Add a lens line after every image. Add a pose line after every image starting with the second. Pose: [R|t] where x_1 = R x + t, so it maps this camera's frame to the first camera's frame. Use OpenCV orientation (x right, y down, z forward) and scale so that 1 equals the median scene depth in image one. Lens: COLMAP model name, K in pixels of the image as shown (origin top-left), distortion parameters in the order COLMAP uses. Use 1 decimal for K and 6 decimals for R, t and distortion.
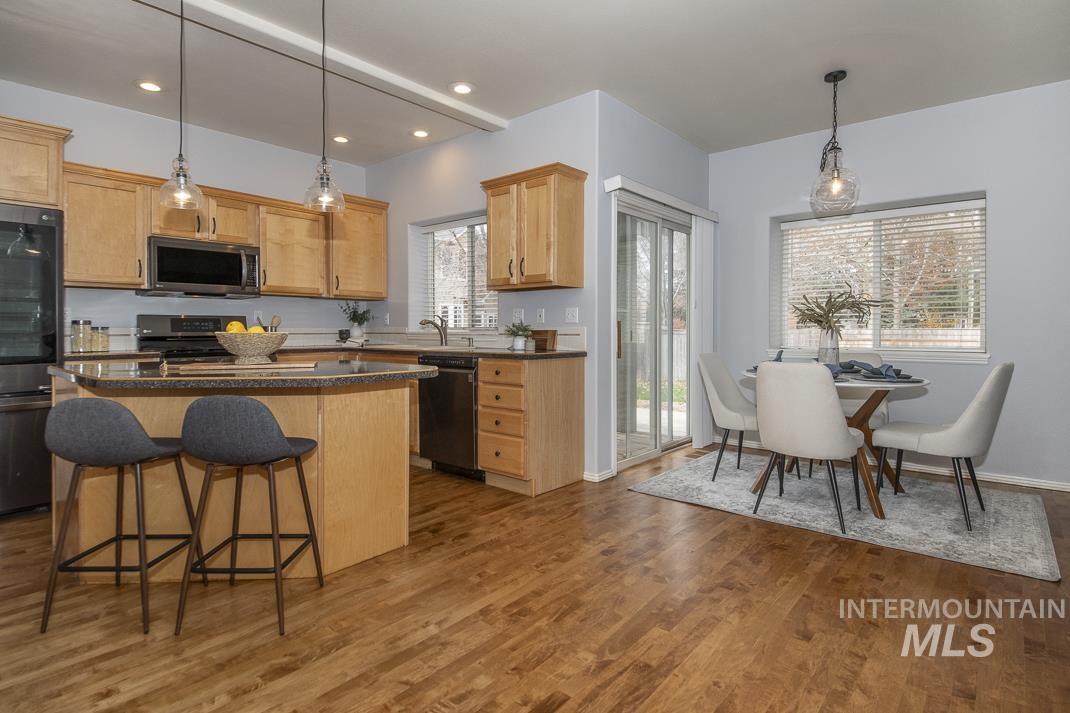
lens RADIAL K [[554.6, 0, 543.1], [0, 554.6, 335.4], [0, 0, 1]] dist [0.000805, -0.000252]
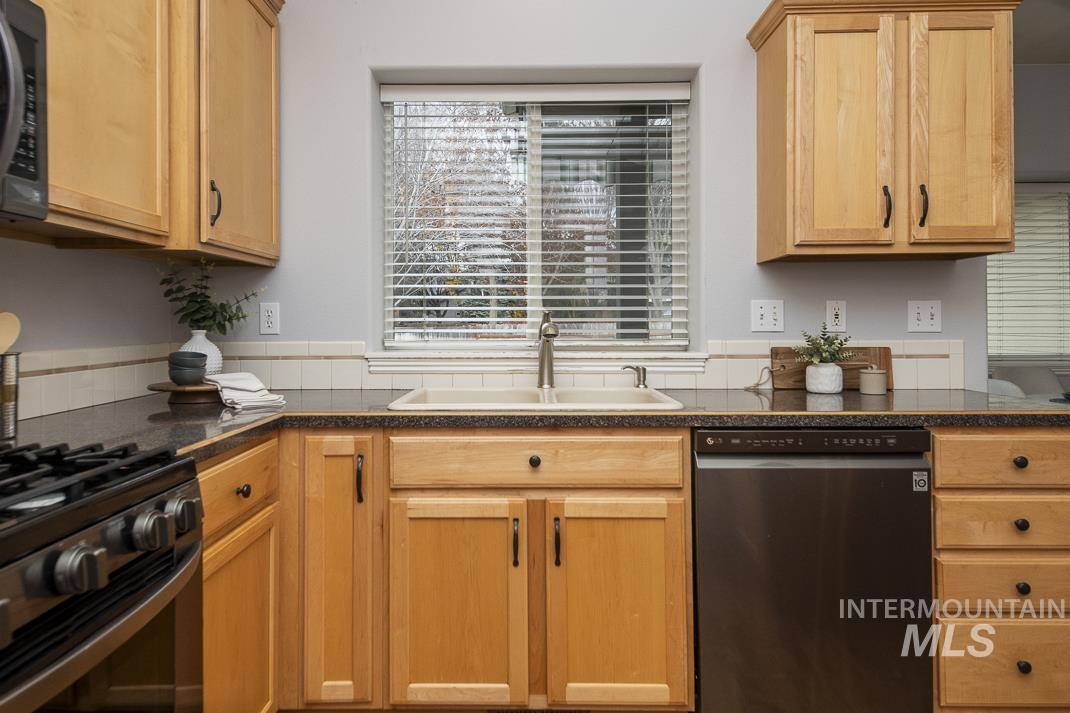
lens RADIAL K [[696.5, 0, 531.4], [0, 696.5, 319.6], [0, 0, 1]] dist [0.006840, 0.001476]
pose [[0.778343, 0.001825, 0.627836, -0.594359], [0.006206, 0.999925, -0.010600, -0.028765], [-0.627808, 0.012147, 0.778273, 0.732578]]
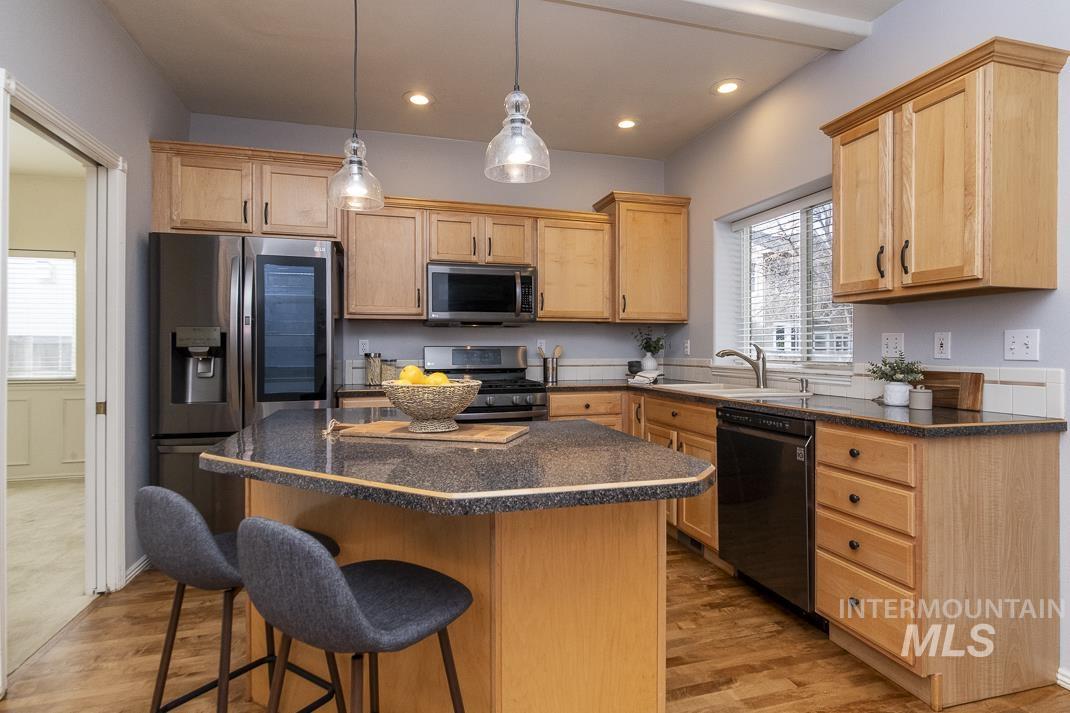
lens RADIAL K [[549.0, 0, 537.1], [0, 549.0, 351.2], [0, 0, 1]] dist [-0.001945, 0.000604]
pose [[0.827517, 0.000820, -0.561440, -0.033296], [-0.005121, 0.999968, -0.006089, -0.024962], [0.561417, 0.007914, 0.827495, 0.334454]]
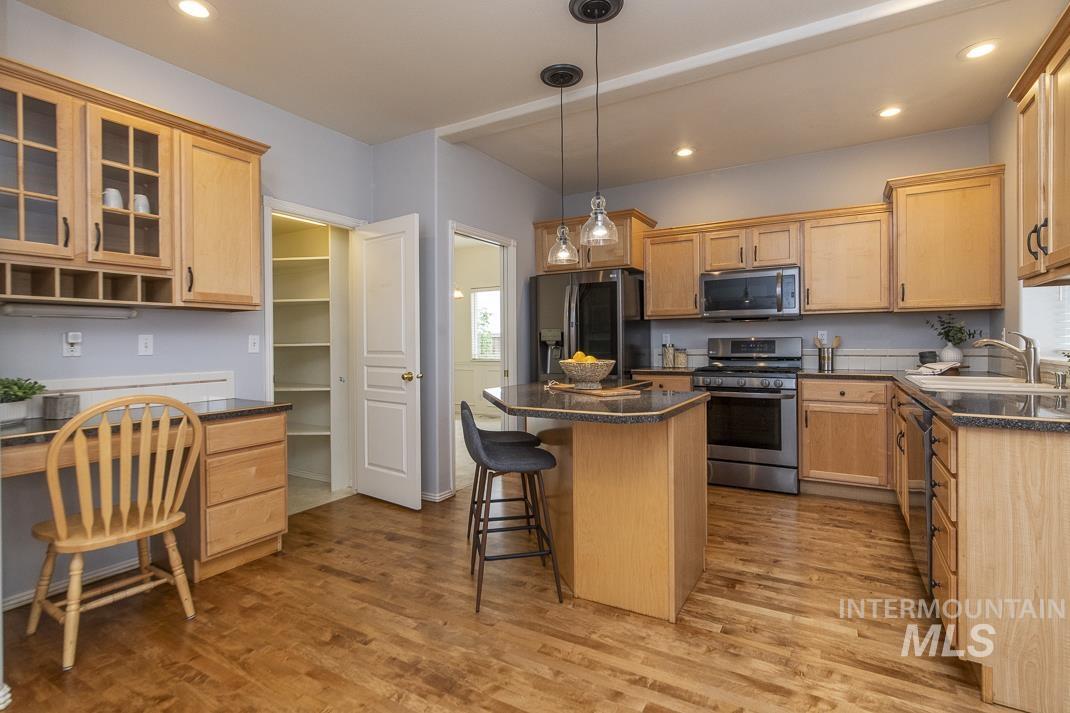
lens RADIAL K [[513.1, 0, 536.8], [0, 513.1, 343.5], [0, 0, 1]] dist [-0.001223, 0.000389]
pose [[0.169796, 0.002231, -0.985477, 0.323775], [-0.001596, 0.999997, 0.001989, -0.028425], [0.985478, 0.001235, 0.169799, 0.453561]]
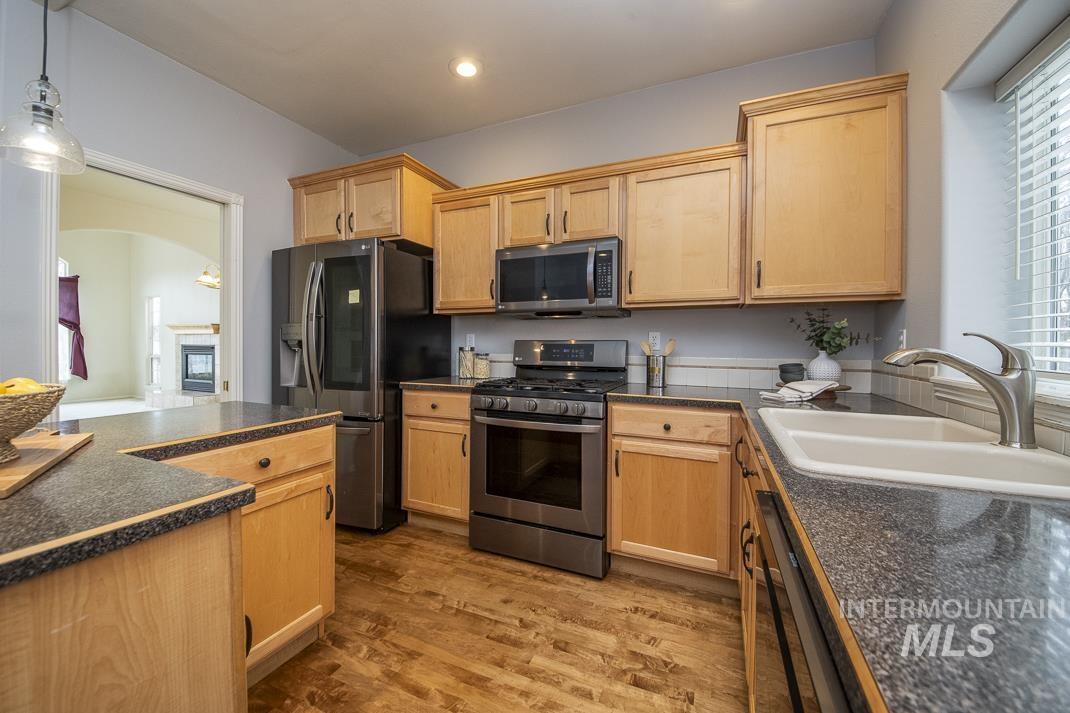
lens RADIAL K [[425.3, 0, 518.5], [0, 425.3, 349.3], [0, 0, 1]] dist [0.000846, -0.000071]
pose [[0.266929, 0.013466, -0.963622, -0.055695], [-0.016491, 0.999820, 0.009404, -0.030066], [0.963575, 0.013381, 0.267103, 0.844439]]
